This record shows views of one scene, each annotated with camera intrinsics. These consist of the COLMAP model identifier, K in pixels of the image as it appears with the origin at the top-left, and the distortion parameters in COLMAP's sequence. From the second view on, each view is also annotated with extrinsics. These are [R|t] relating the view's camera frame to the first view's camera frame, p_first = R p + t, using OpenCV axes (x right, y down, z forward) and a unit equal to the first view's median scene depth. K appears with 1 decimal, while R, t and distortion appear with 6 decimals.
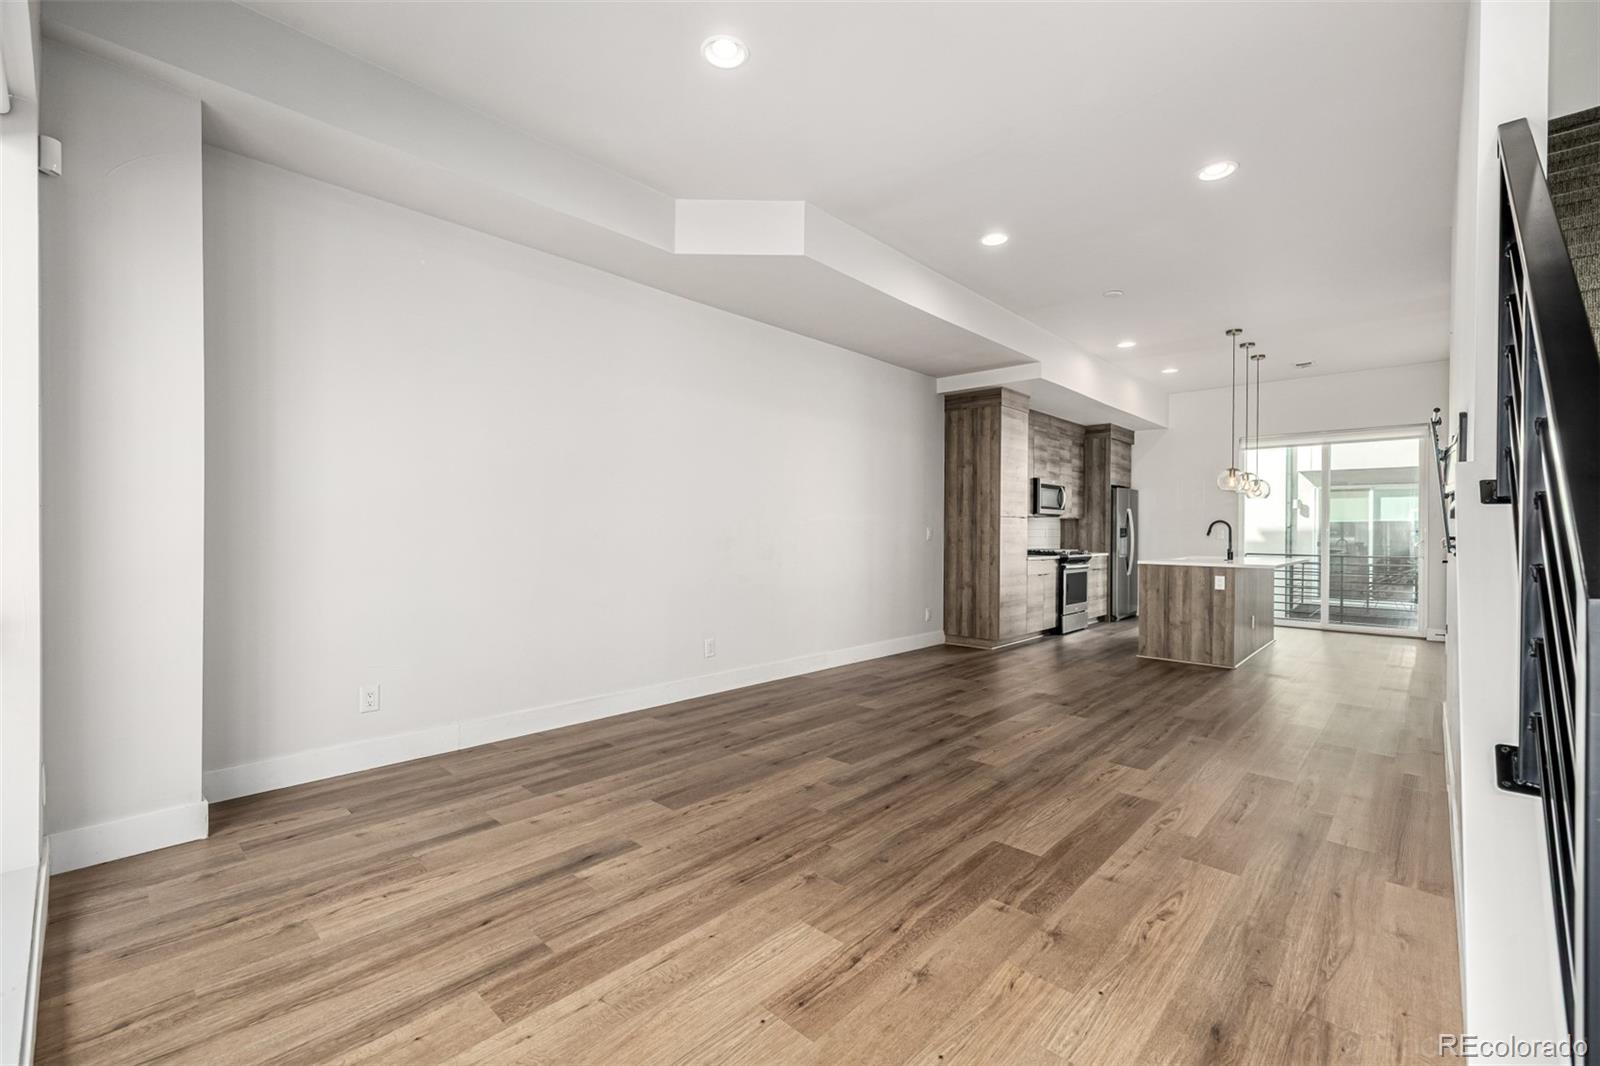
lens RADIAL K [[679.2, 0, 790.1], [0, 679.2, 536.6], [0, 0, 1]] dist [0.002493, 0.000263]
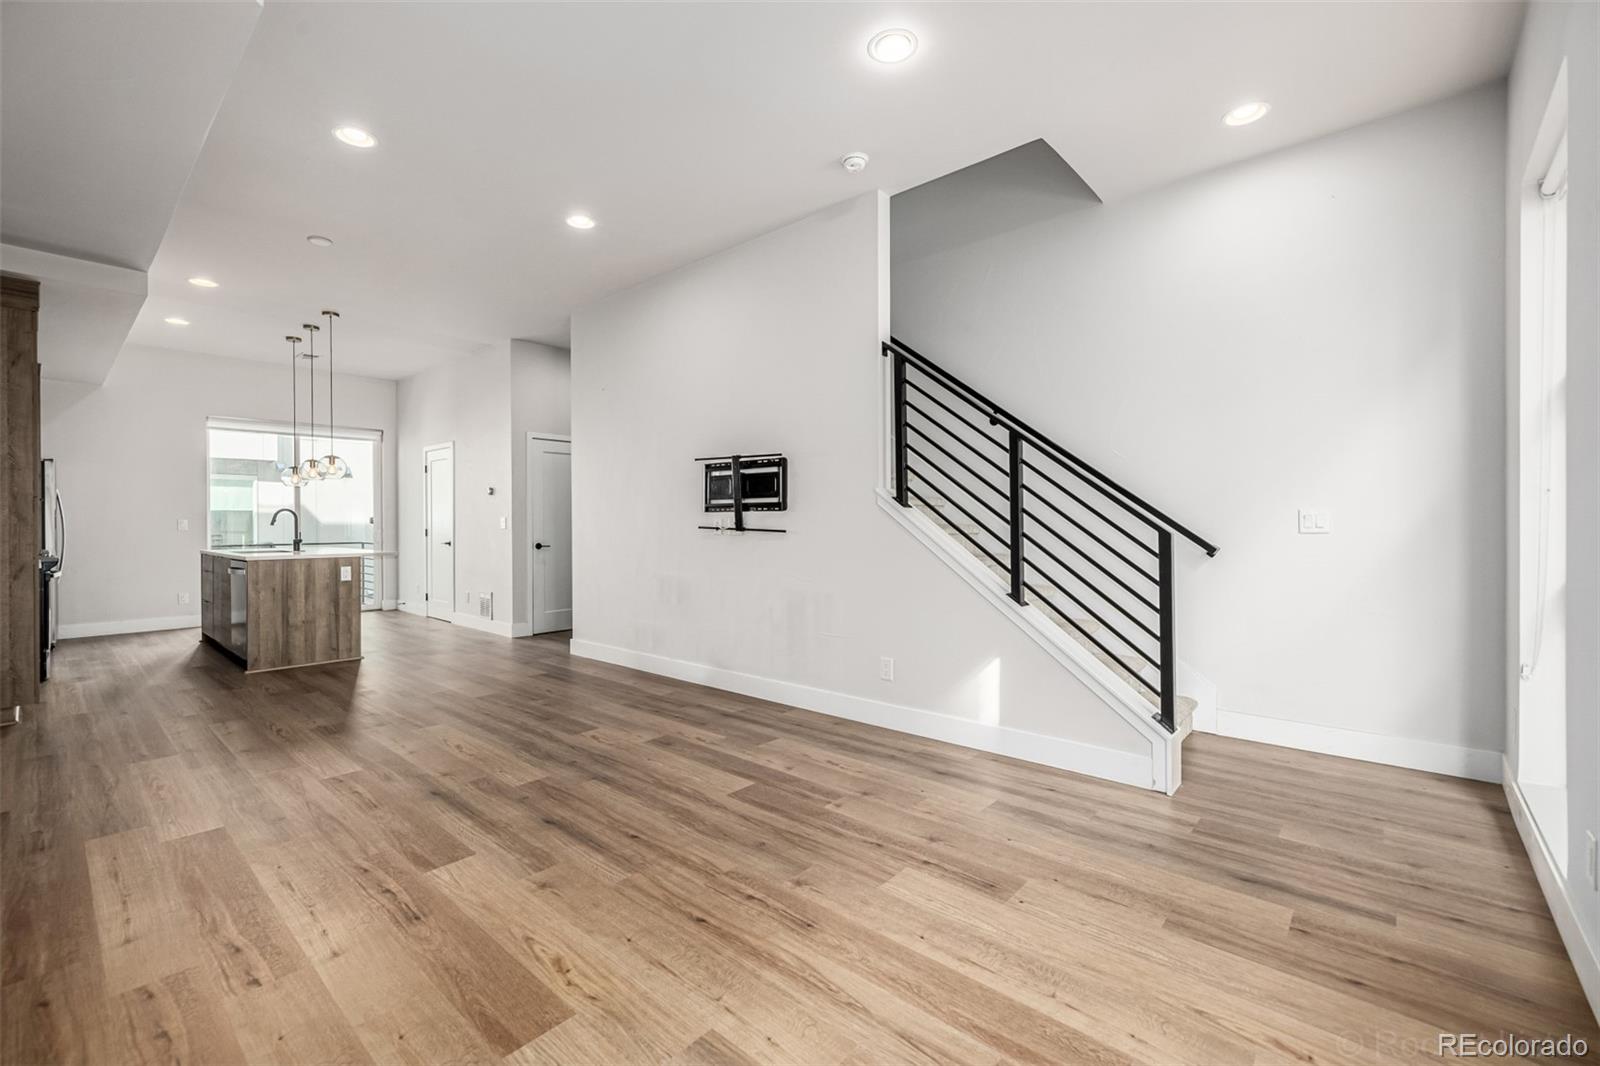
lens RADIAL K [[679.2, 0, 794.8], [0, 679.2, 522.3], [0, 0, 1]] dist [0.002493, 0.000263]
pose [[-0.027593, -0.007712, 0.999590, -0.531064], [0.013755, 0.999873, 0.008094, -0.005077], [-0.999525, 0.013972, -0.027483, 0.595427]]
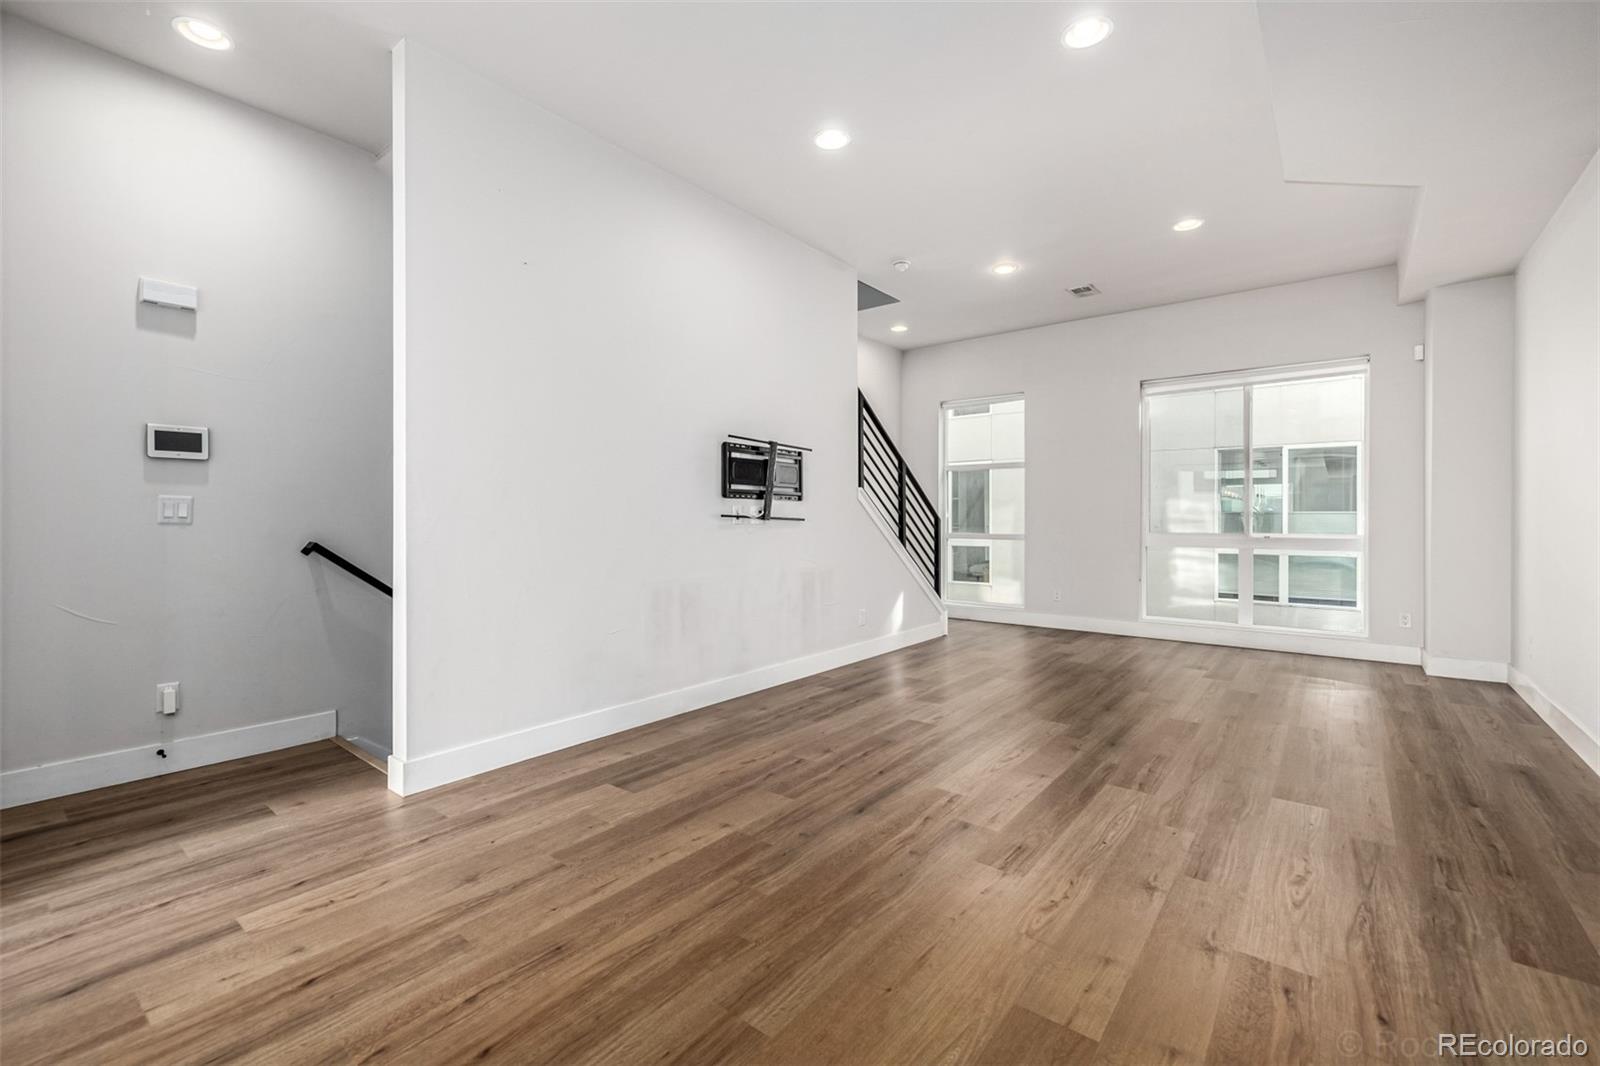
lens RADIAL K [[679.2, 0, 790.3], [0, 679.2, 524.1], [0, 0, 1]] dist [0.002493, 0.000263]
pose [[-0.997108, -0.009257, -0.075430, 0.683491], [-0.010586, 0.999795, 0.017236, 0.005386], [0.075255, 0.017985, -0.997002, 1.779981]]
